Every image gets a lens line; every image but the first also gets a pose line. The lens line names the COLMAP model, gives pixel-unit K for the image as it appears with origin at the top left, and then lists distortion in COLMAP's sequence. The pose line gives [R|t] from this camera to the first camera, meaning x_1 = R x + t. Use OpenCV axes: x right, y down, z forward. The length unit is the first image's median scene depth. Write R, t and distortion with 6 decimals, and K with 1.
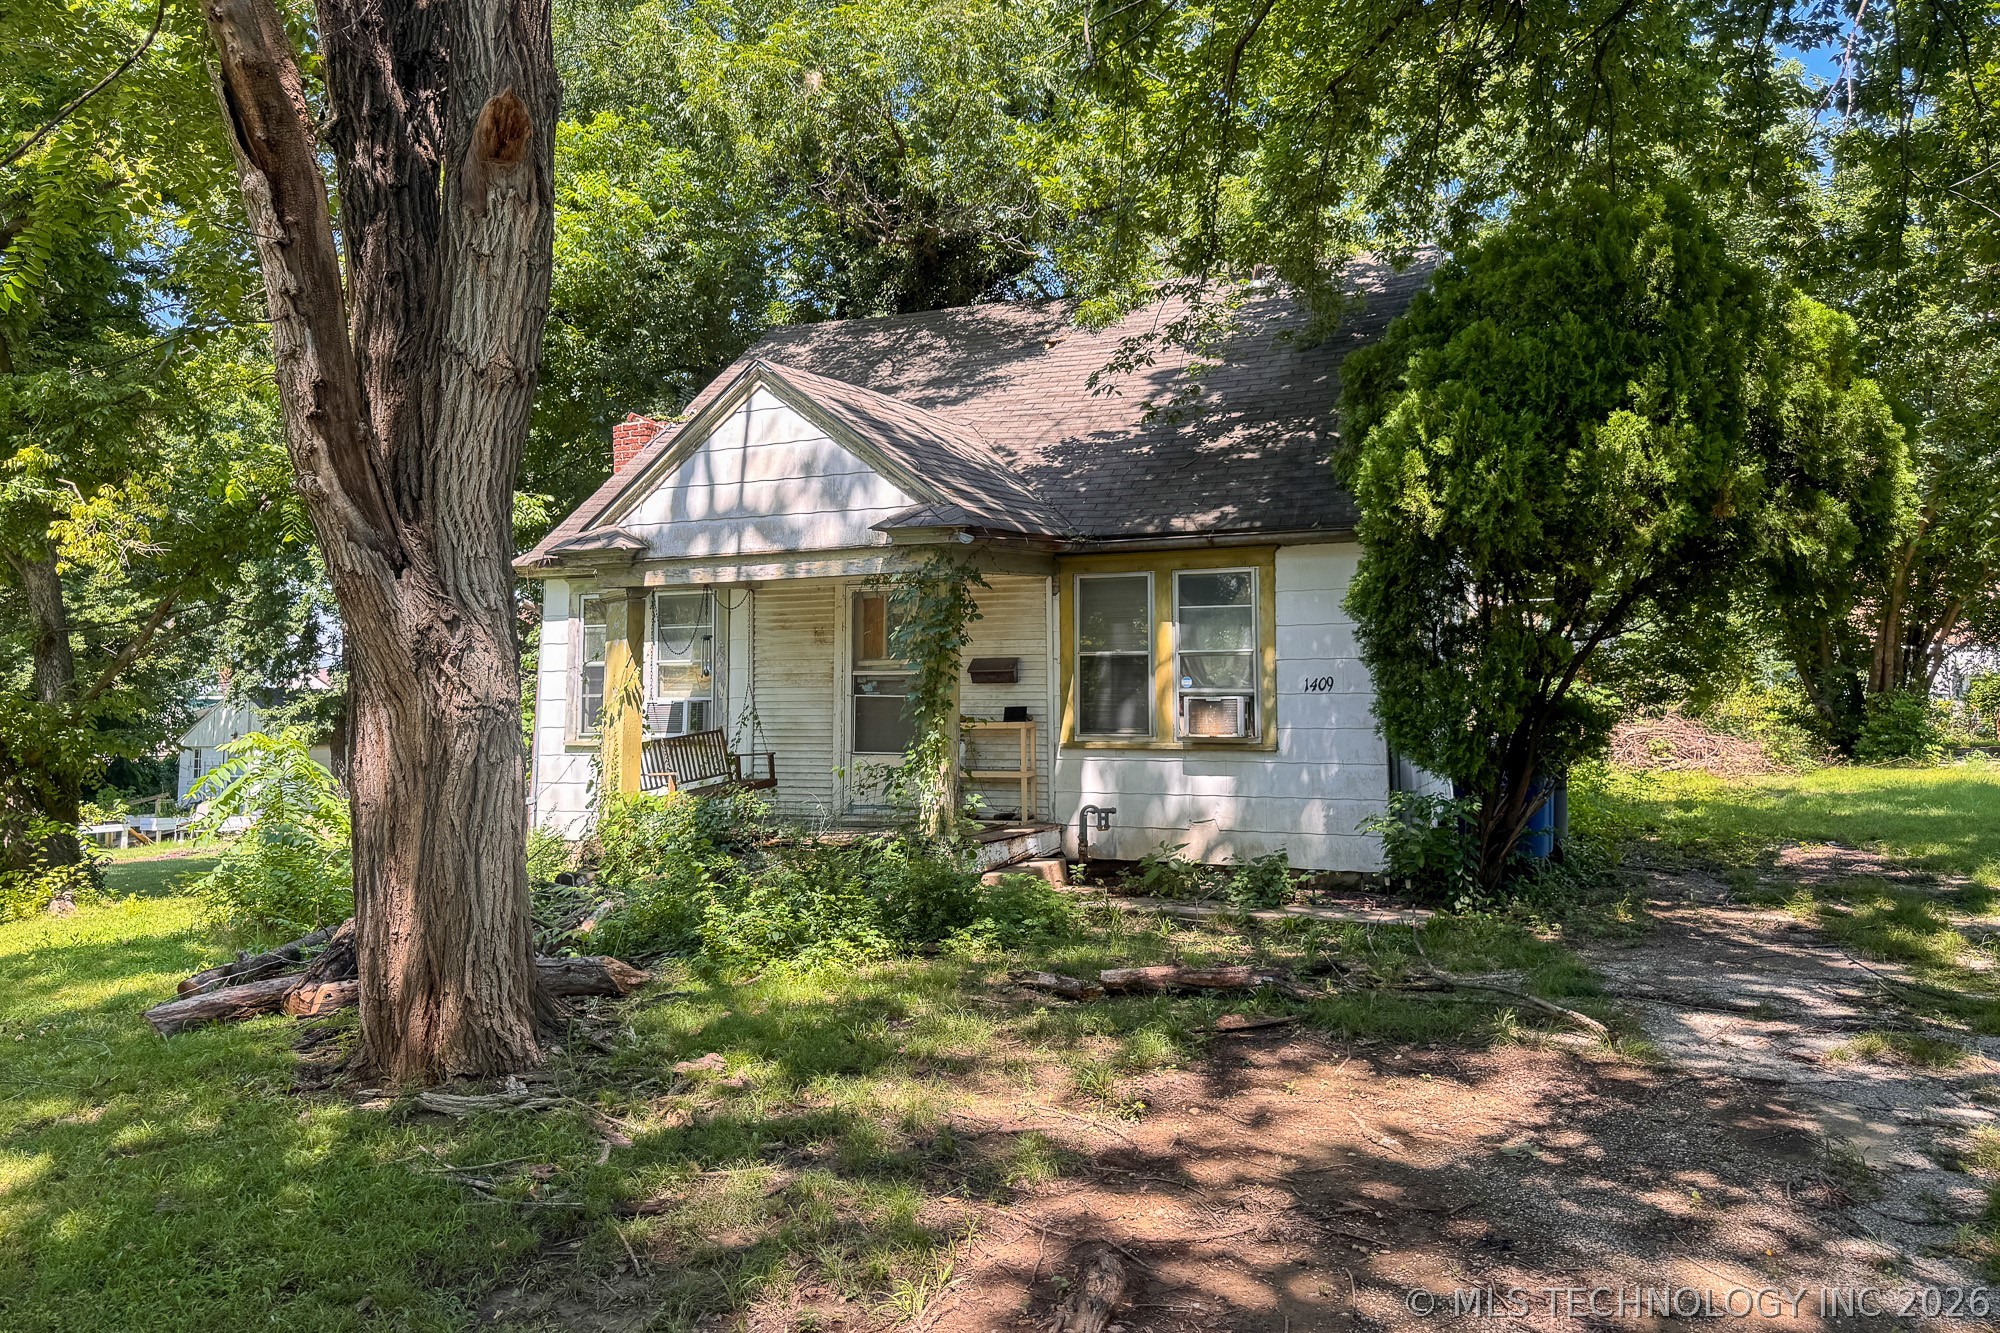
lens RADIAL K [[1423.0, 0, 1027.5], [0, 1423.0, 582.4], [0, 0, 1]] dist [0.120361, -0.163868]
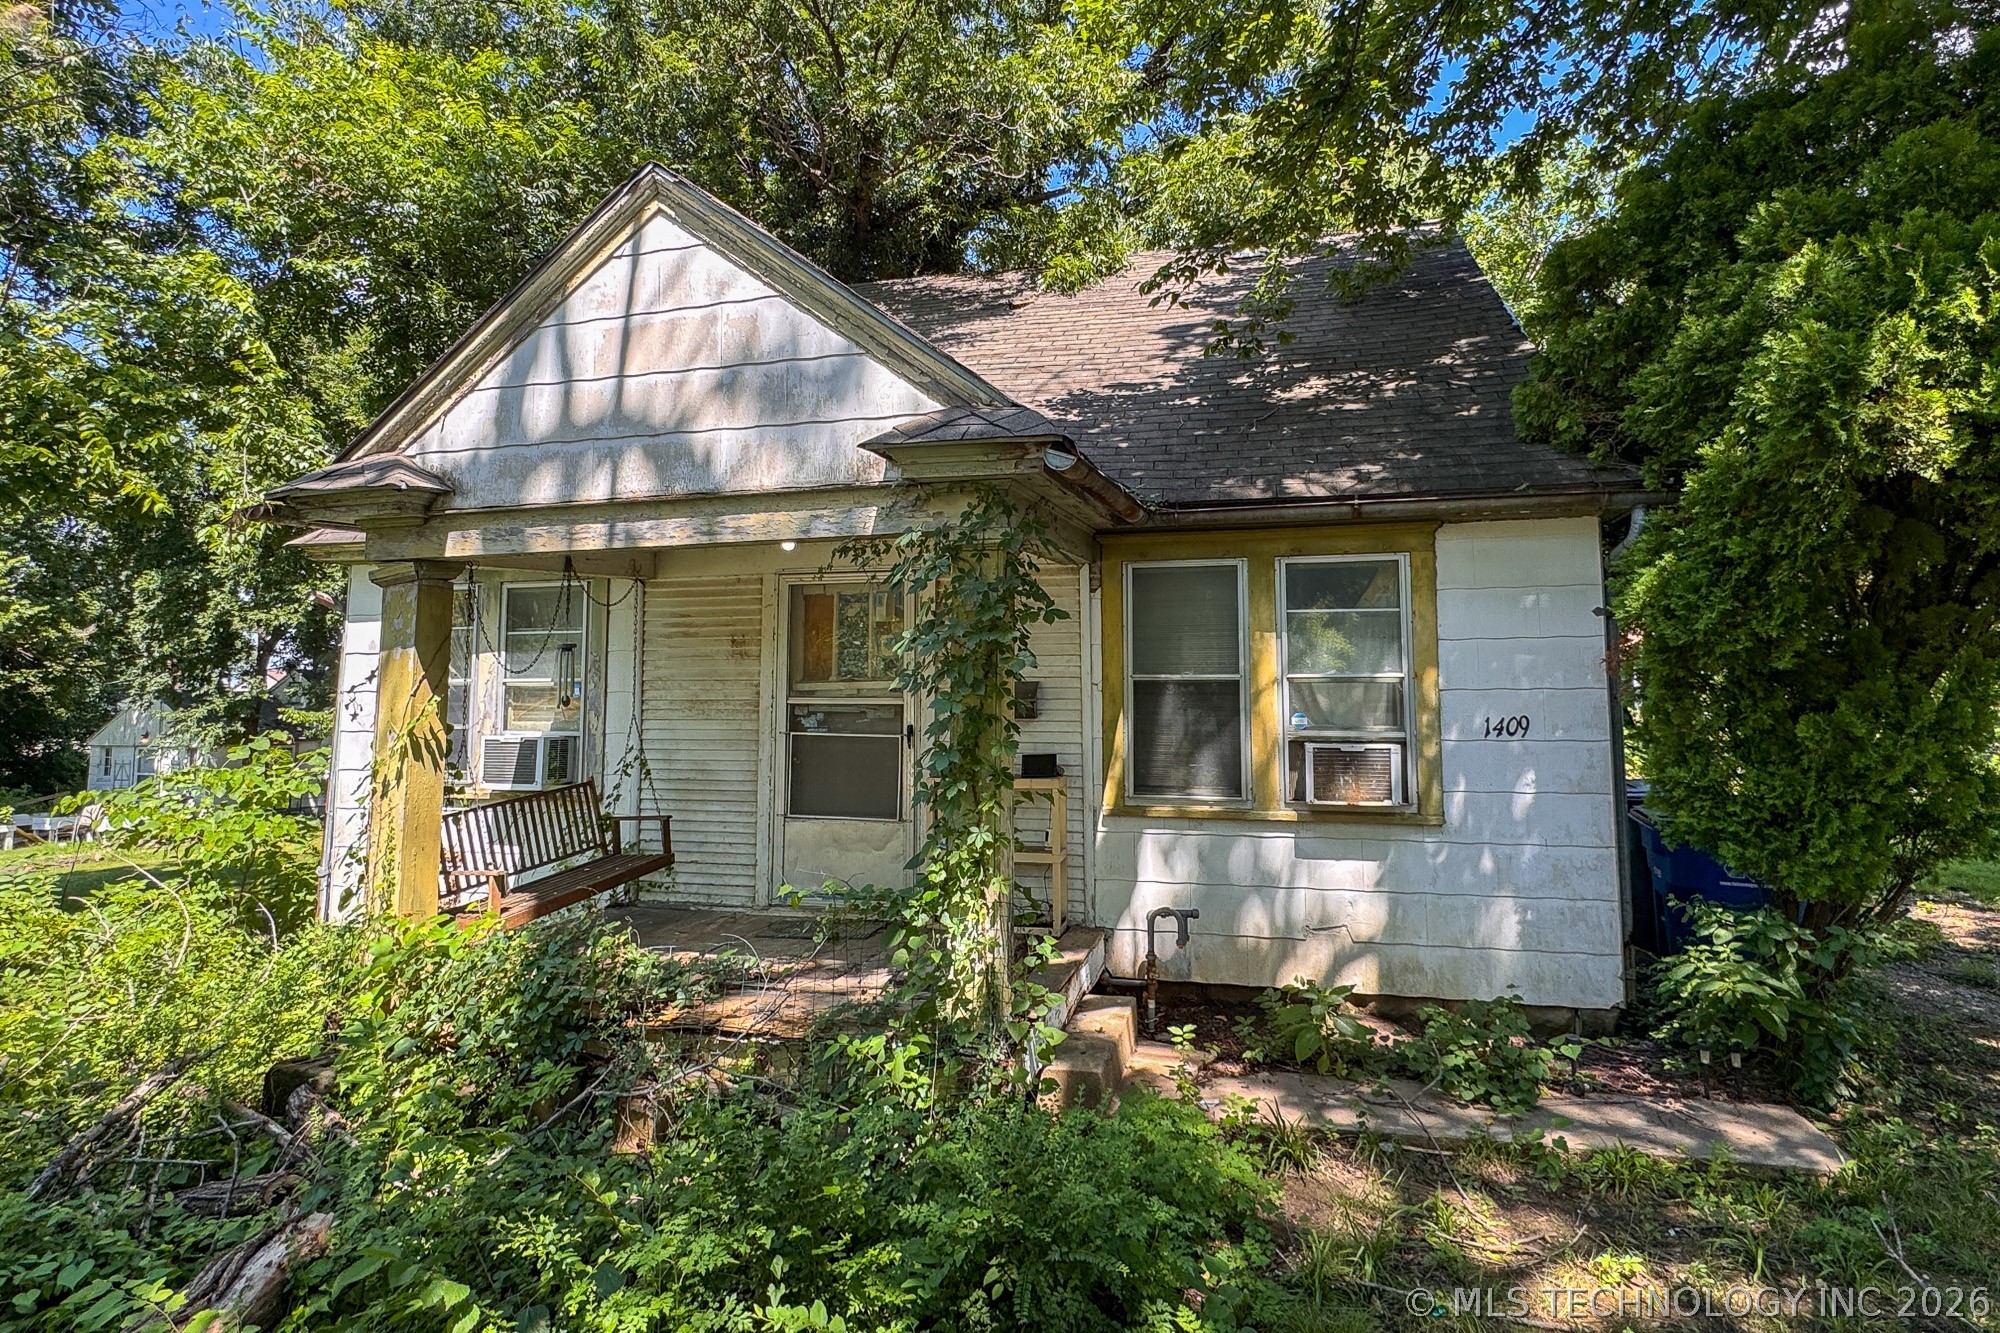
lens RADIAL K [[1048.6, 0, 1006.8], [0, 1048.6, 604.3], [0, 0, 1]] dist [0.000803, 0.001485]
pose [[0.991023, 0.016981, 0.132608, -0.094329], [-0.016037, 0.999838, -0.008189, 0.020825], [-0.132725, 0.005989, 0.991135, 0.528148]]
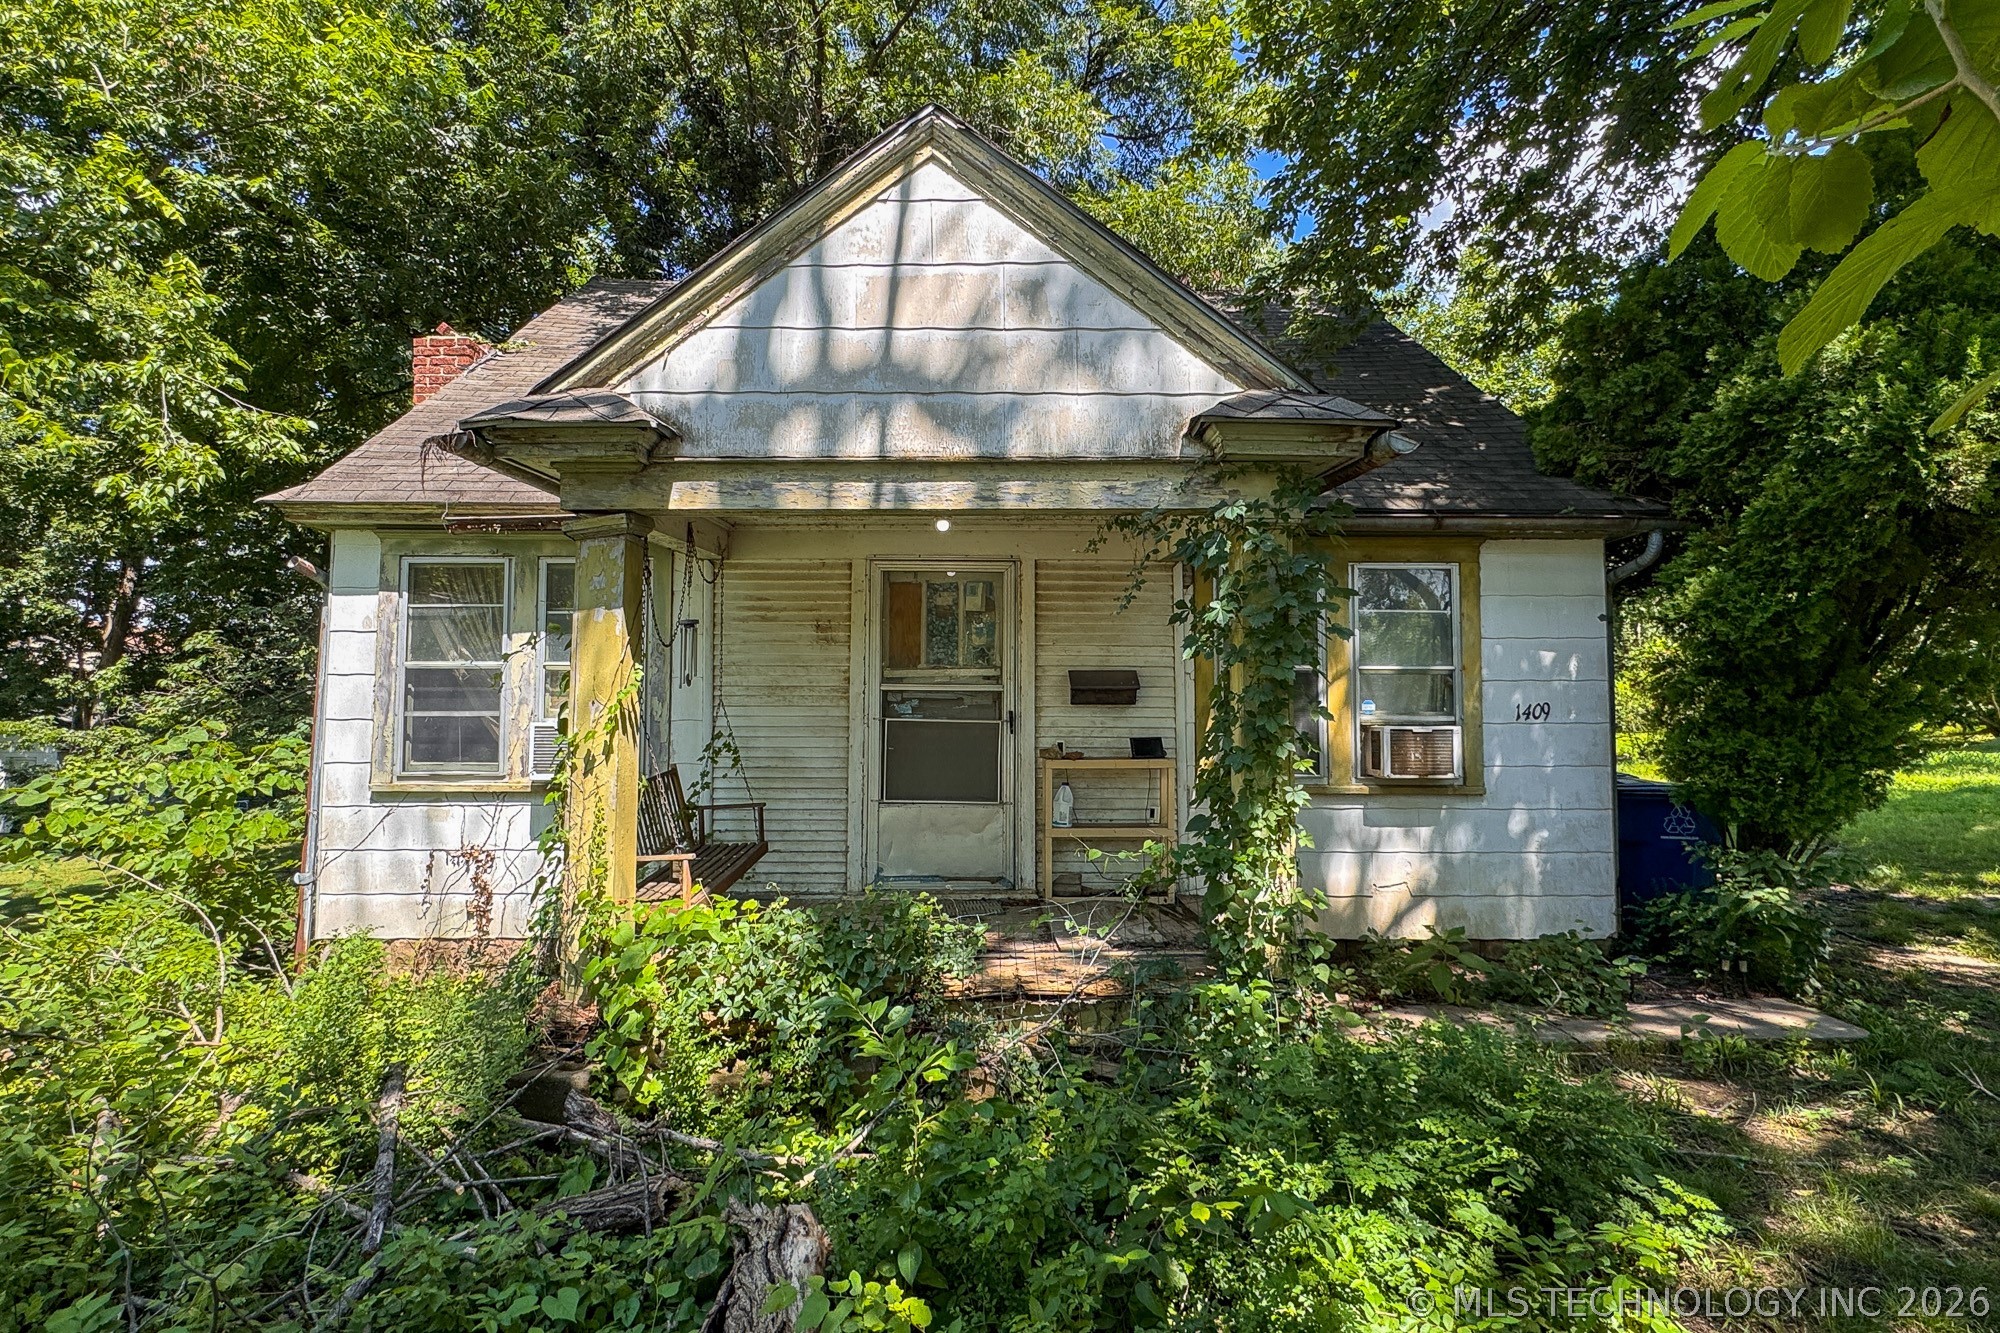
lens RADIAL K [[975.0, 0, 1000.0], [0, 975.0, 666.5], [0, 0, 1]] dist [0.004090, 0.000357]
pose [[0.919370, 0.030732, 0.392192, -0.283474], [-0.041098, 0.998992, 0.018060, 0.047081], [-0.391242, -0.032722, 0.919706, 0.597475]]
